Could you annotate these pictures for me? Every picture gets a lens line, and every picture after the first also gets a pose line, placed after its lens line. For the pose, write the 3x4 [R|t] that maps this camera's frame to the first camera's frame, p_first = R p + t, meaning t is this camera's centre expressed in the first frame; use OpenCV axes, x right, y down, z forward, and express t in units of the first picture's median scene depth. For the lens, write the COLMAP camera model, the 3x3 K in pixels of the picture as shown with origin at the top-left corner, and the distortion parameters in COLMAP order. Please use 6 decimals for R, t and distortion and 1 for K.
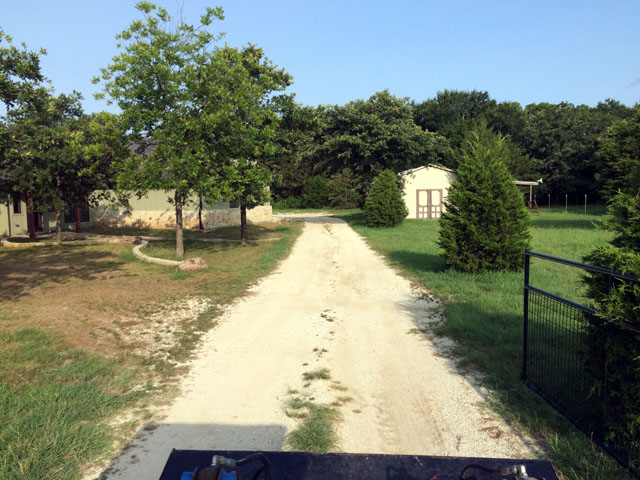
lens RADIAL K [[549.4, 0, 321.2], [0, 549.4, 251.4], [0, 0, 1]] dist [0.026724, -0.004596]
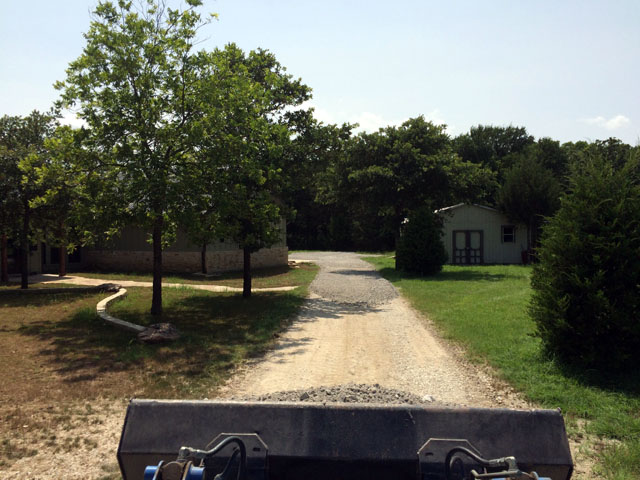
lens RADIAL K [[549.4, 0, 321.2], [0, 549.4, 251.4], [0, 0, 1]] dist [0.026724, -0.004596]
pose [[0.999064, 0.015976, -0.040202, -0.001196], [-0.018817, 0.997275, -0.071330, -0.016162], [0.038953, 0.072019, 0.996642, 0.151283]]
